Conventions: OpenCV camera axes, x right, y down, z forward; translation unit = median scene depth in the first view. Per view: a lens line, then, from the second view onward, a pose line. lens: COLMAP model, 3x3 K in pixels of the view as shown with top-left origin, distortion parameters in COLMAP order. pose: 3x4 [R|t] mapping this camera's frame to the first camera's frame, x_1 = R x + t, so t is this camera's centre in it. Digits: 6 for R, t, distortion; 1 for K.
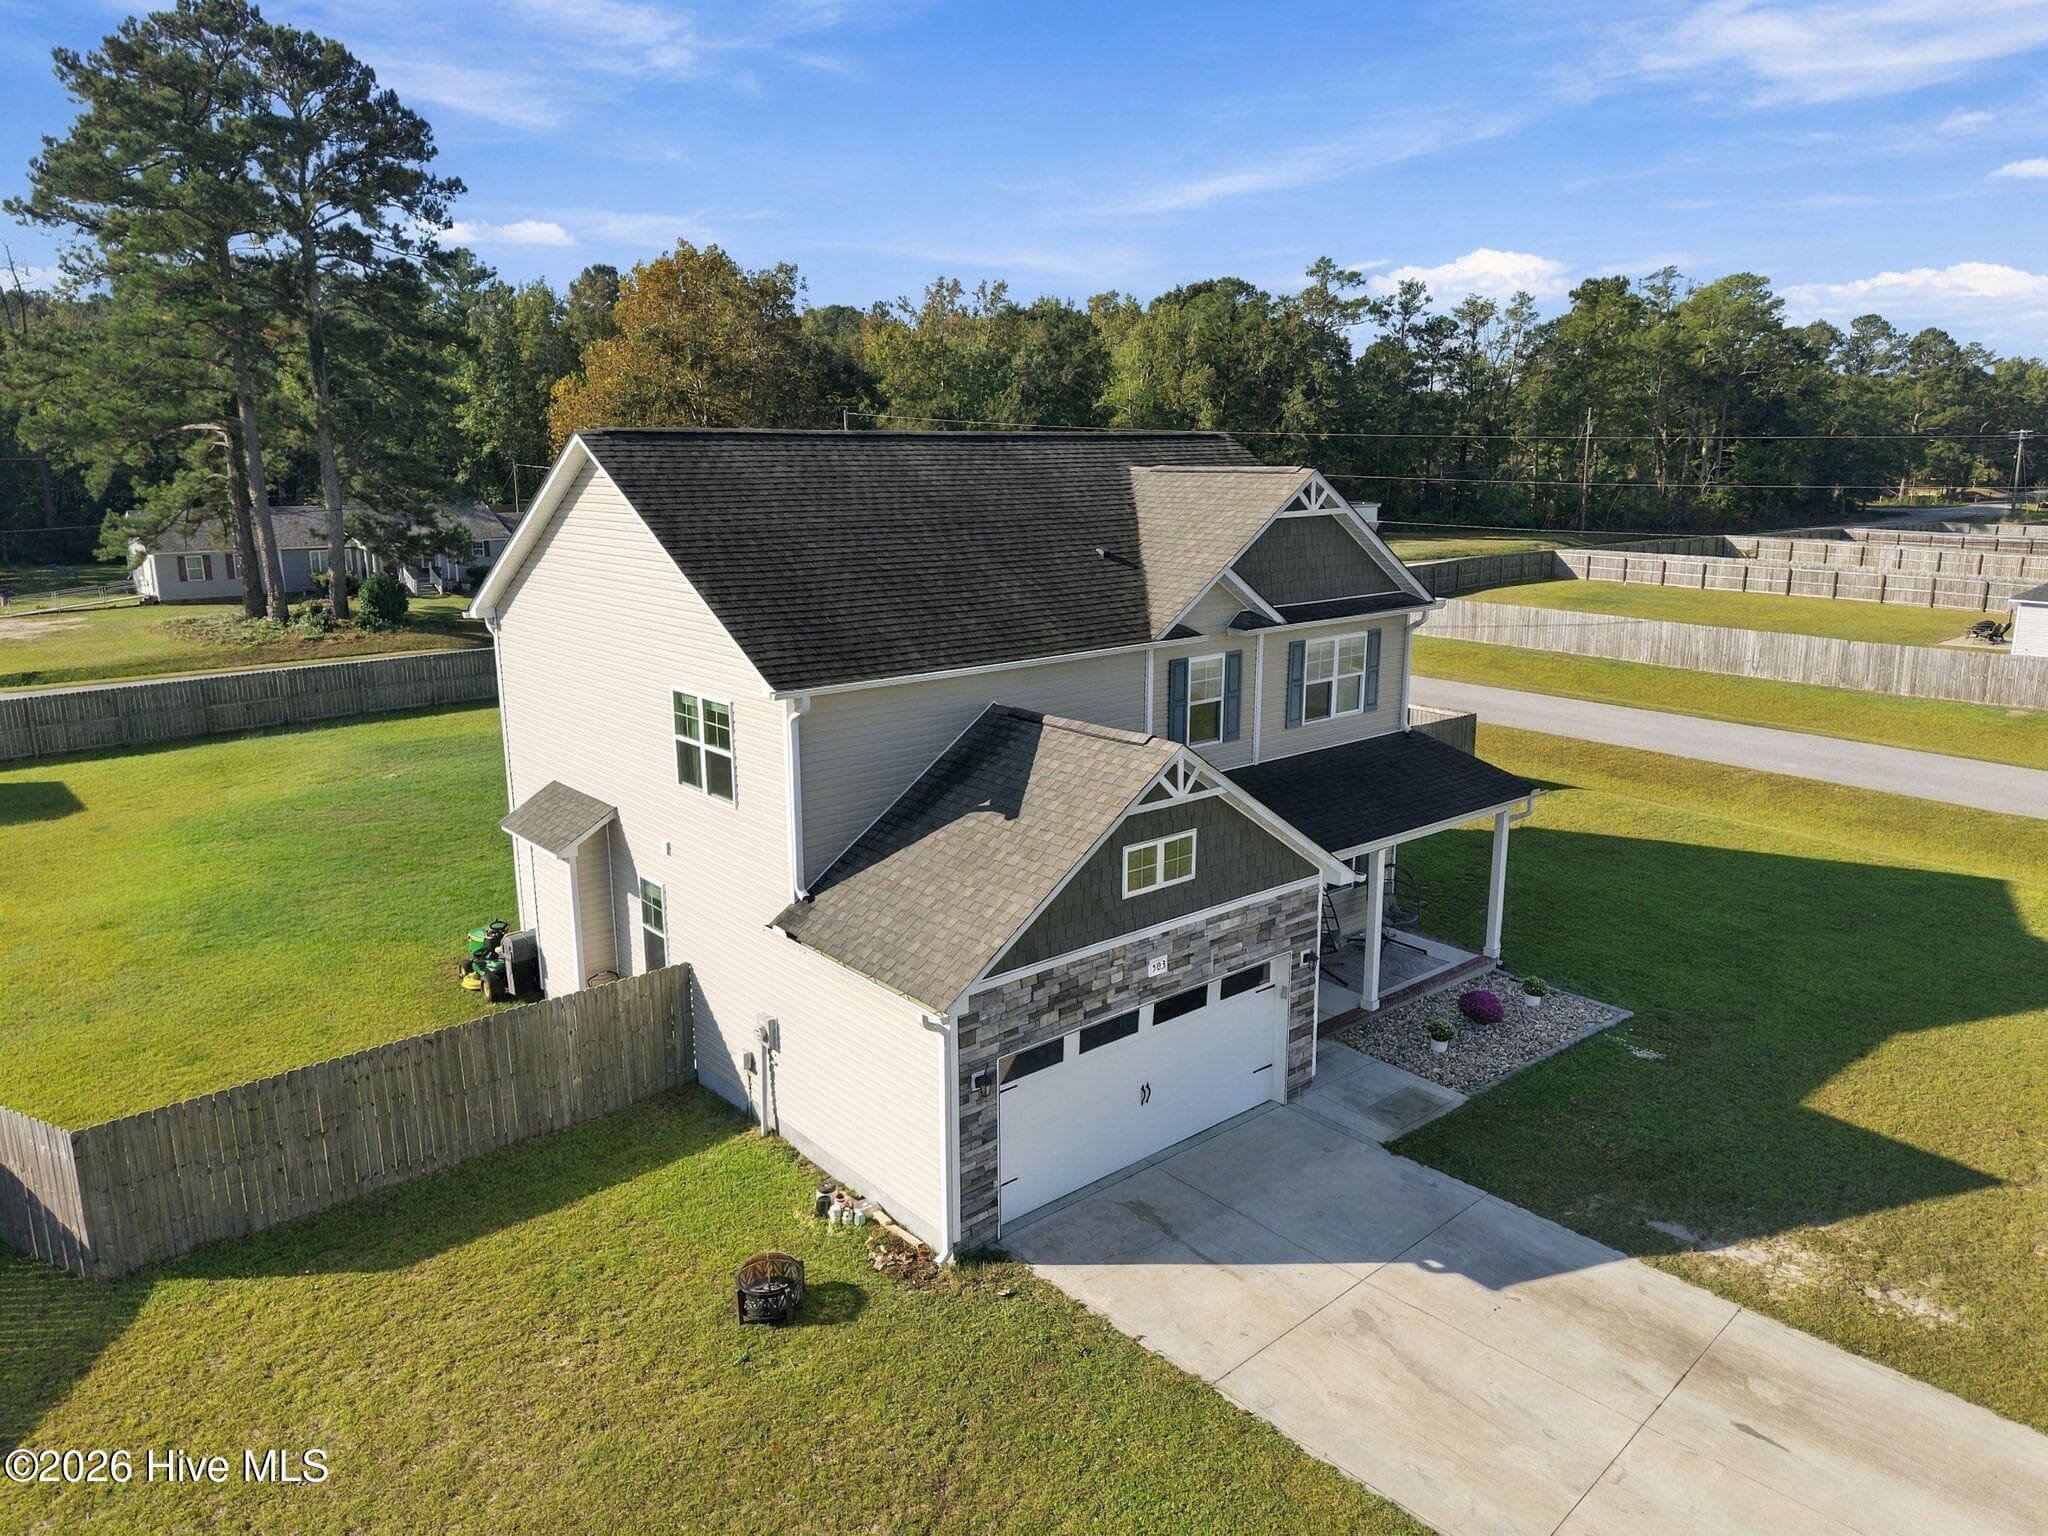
lens RADIAL K [[1376.8, 0, 1037.4], [0, 1376.8, 760.4], [0, 0, 1]] dist [0.016594, -0.002242]
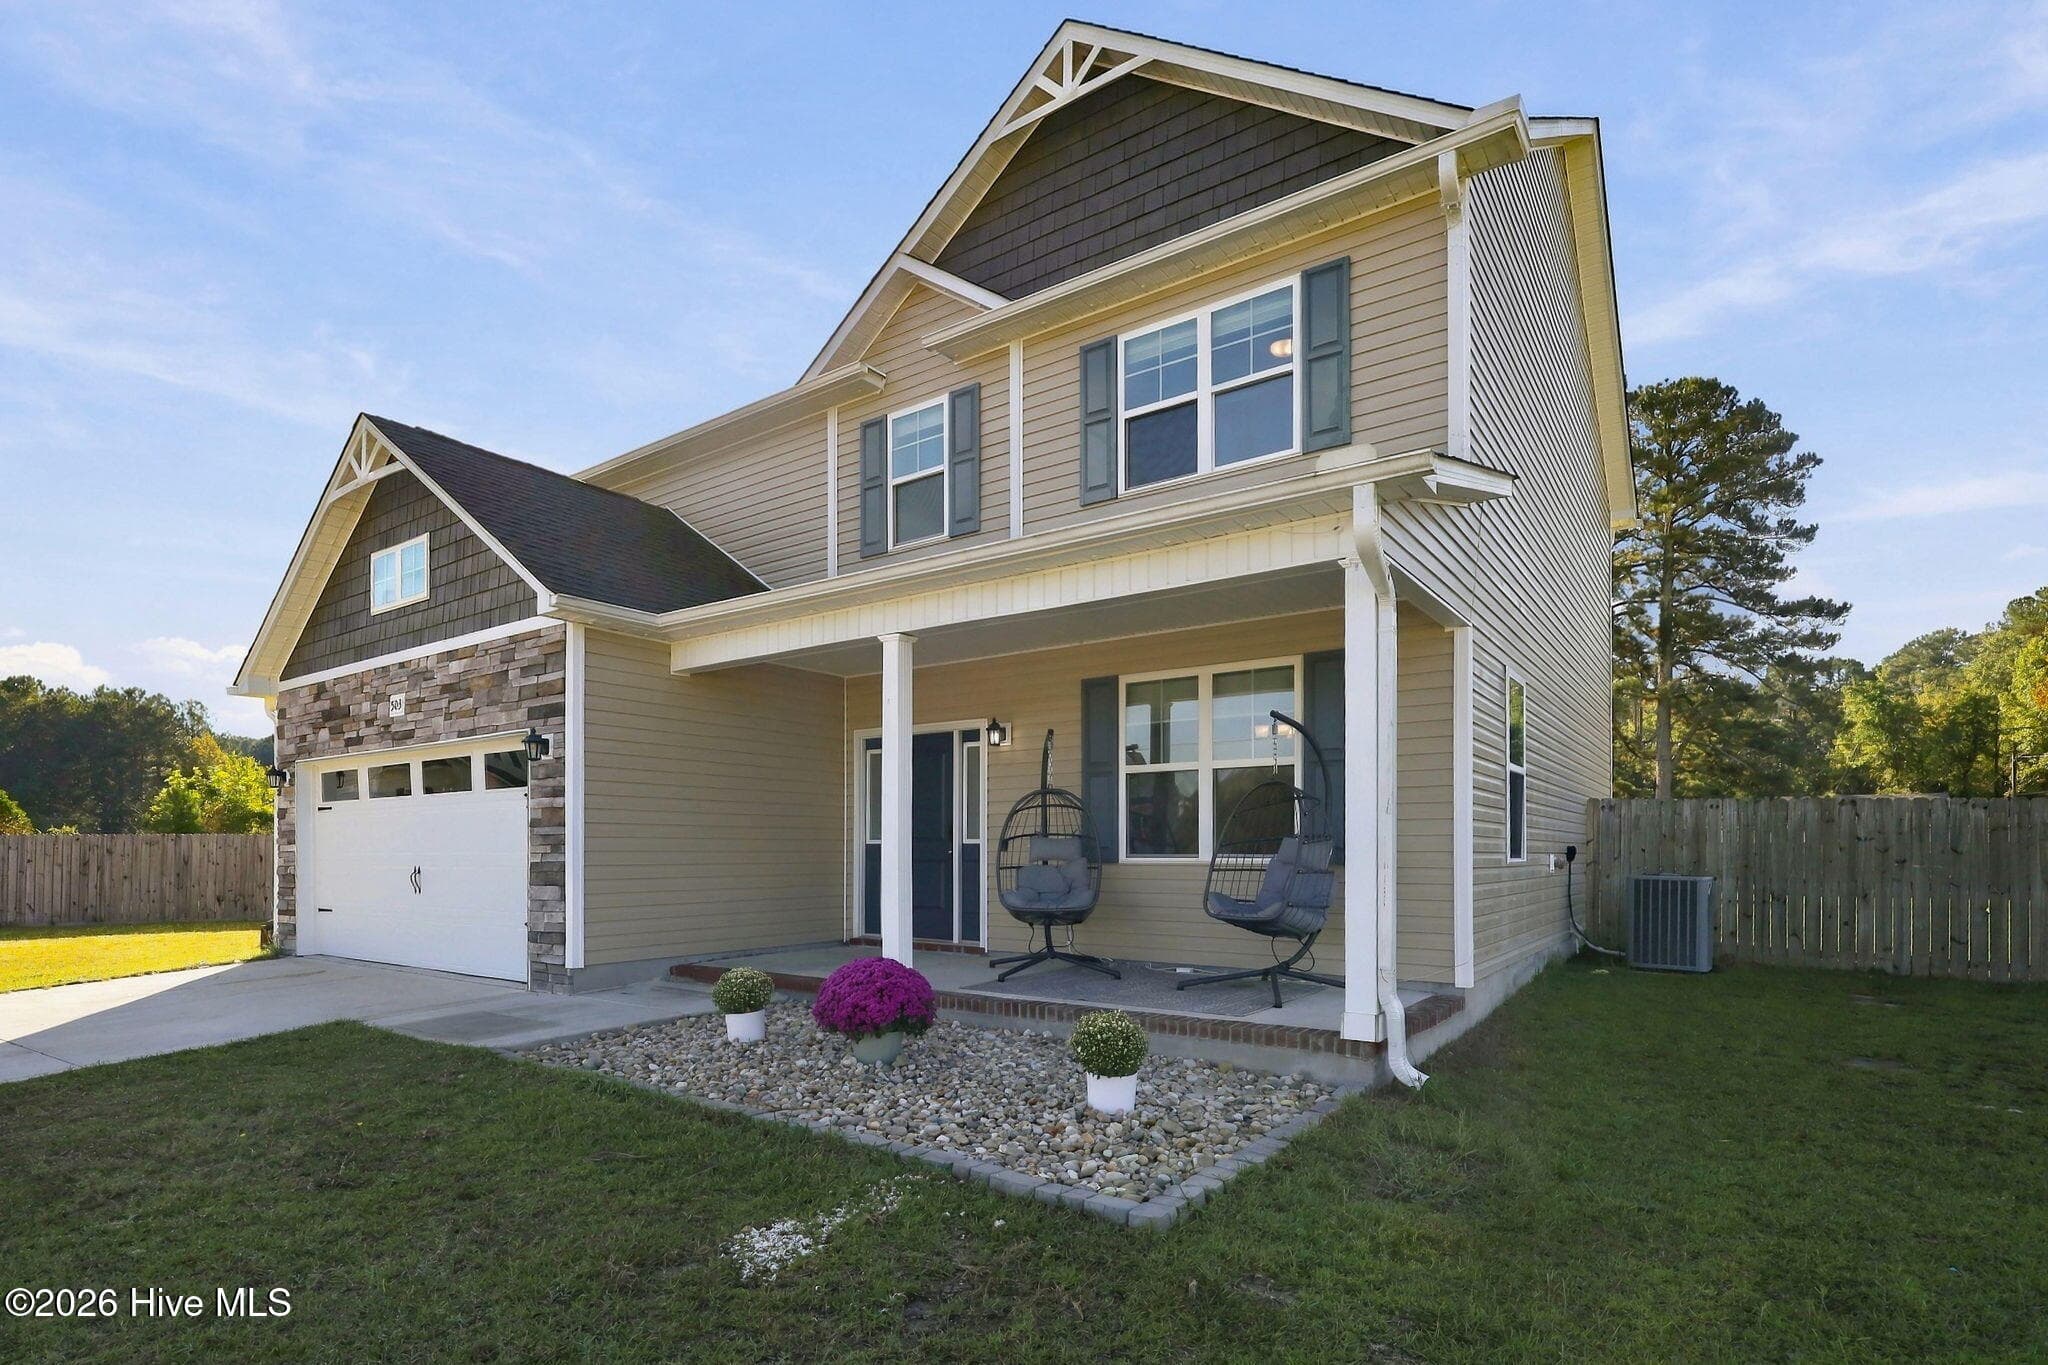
lens RADIAL K [[1022.9, 0, 1007.7], [0, 1022.9, 857.7], [0, 0, 1]] dist [-0.013299, 0.000188]
pose [[0.227885, 0.008978, -0.973647, 0.657087], [-0.215716, 0.975574, -0.041493, 0.157284], [0.949492, 0.219486, 0.224256, 1.048568]]
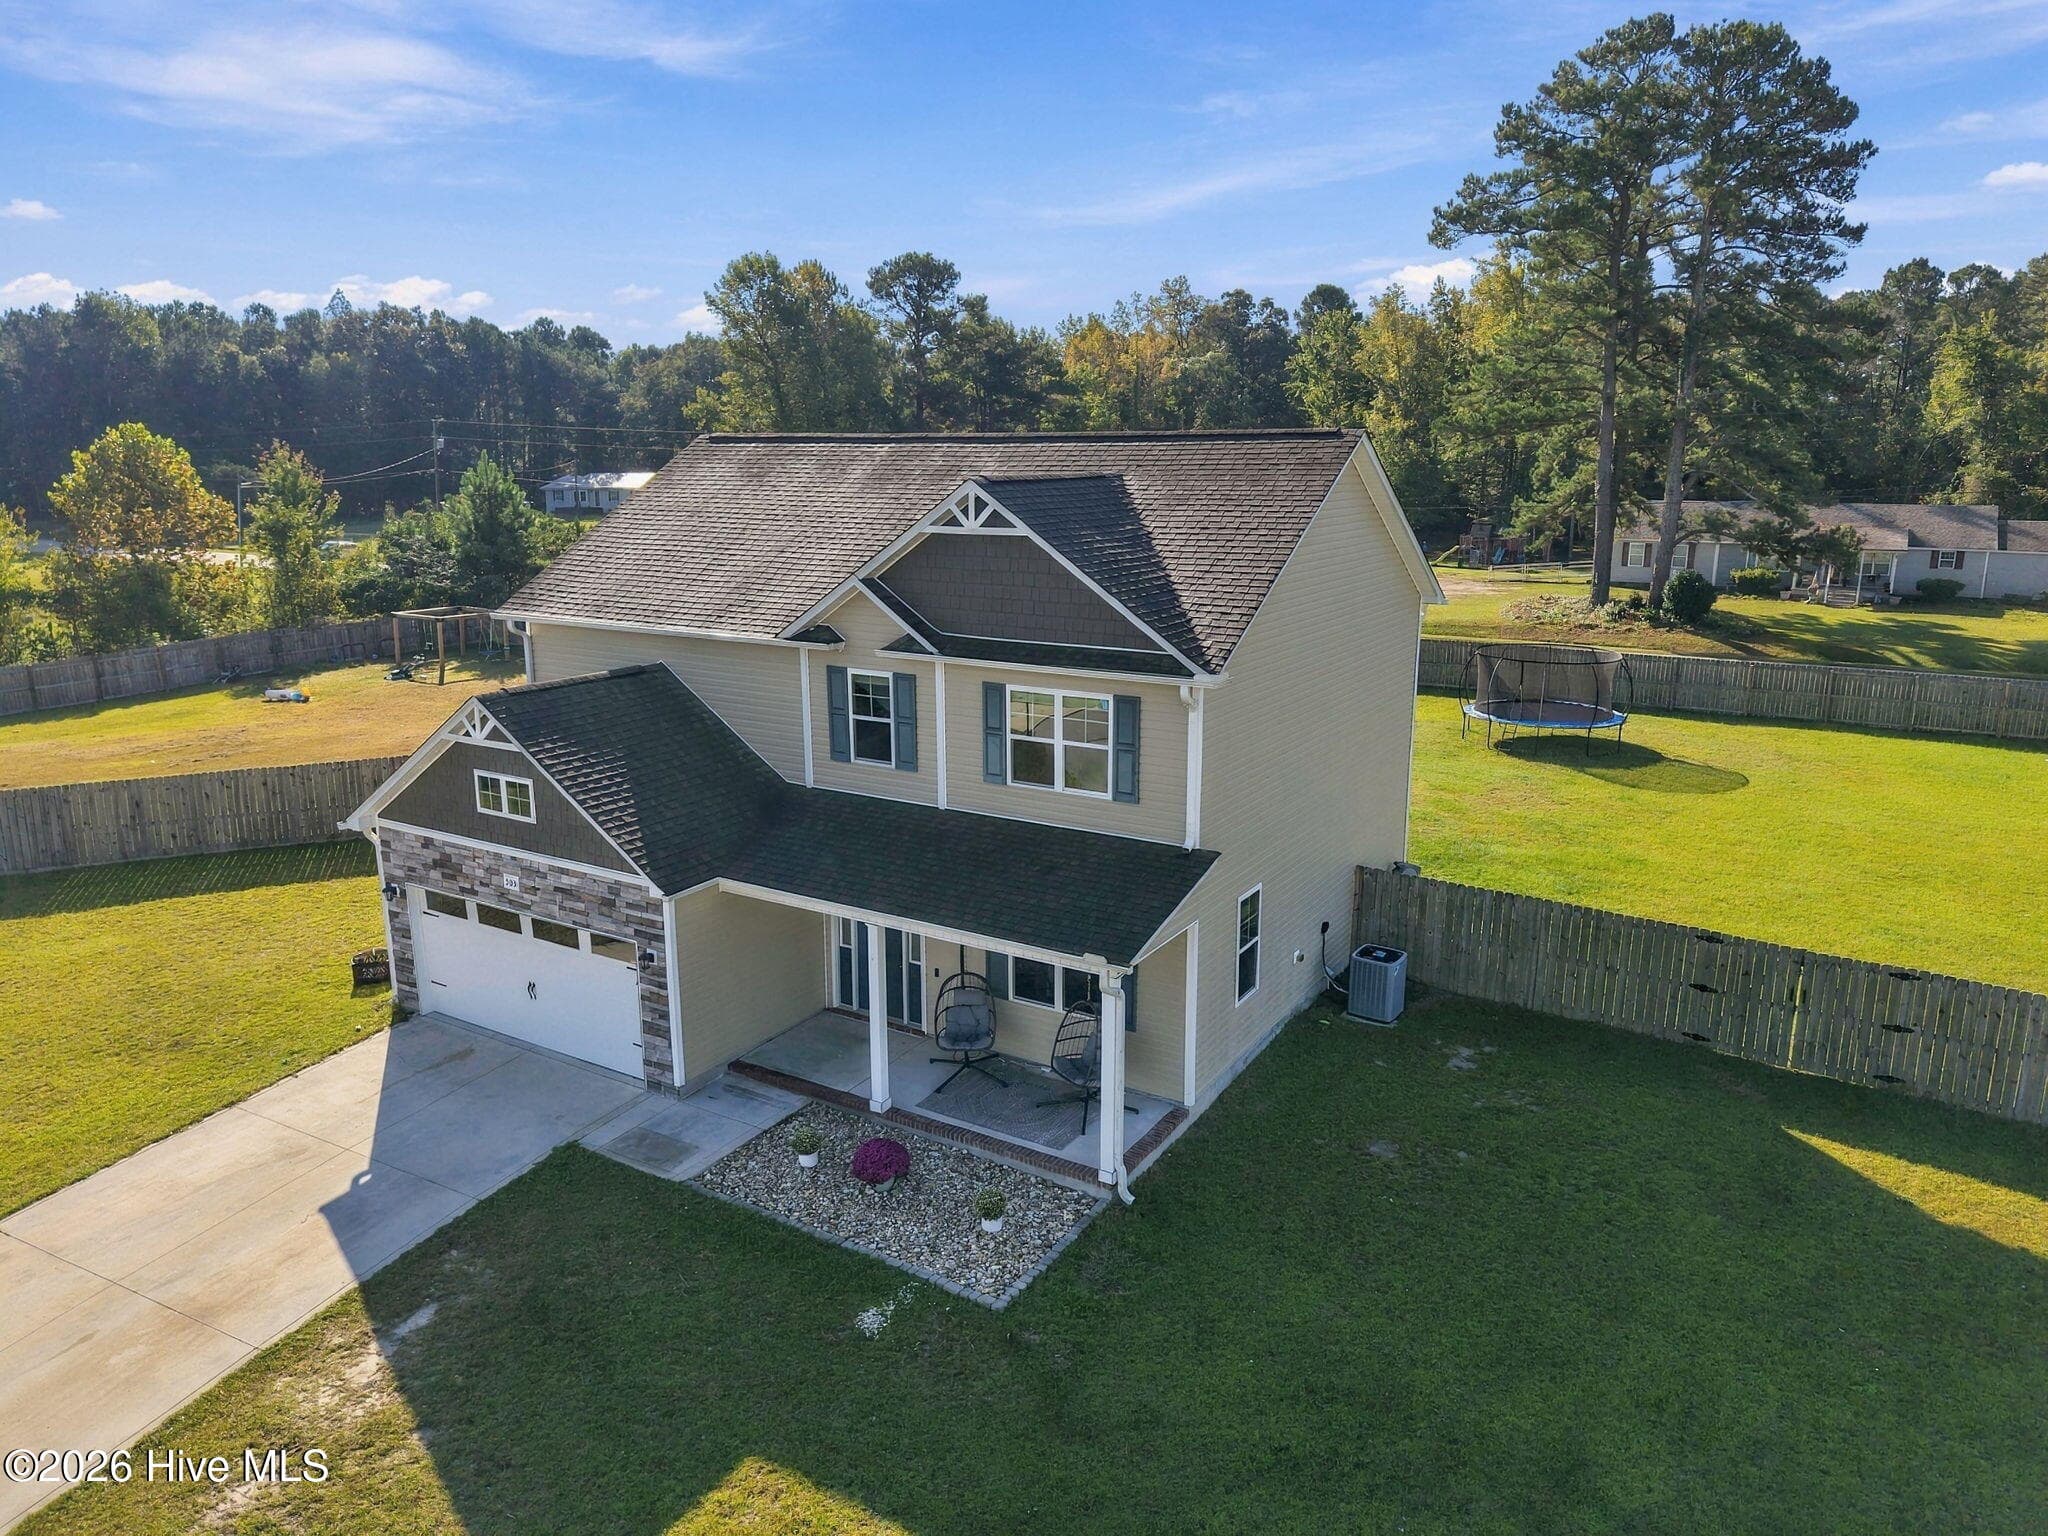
lens RADIAL K [[1376.4, 0, 1024.0], [0, 1376.4, 768.0], [0, 0, 1]] dist [0.002016, -0.004430]
pose [[0.303084, 0.219777, -0.927275, 1.117917], [-0.209635, 0.964583, 0.160099, -0.198077], [0.929620, 0.145866, 0.338422, 0.845508]]
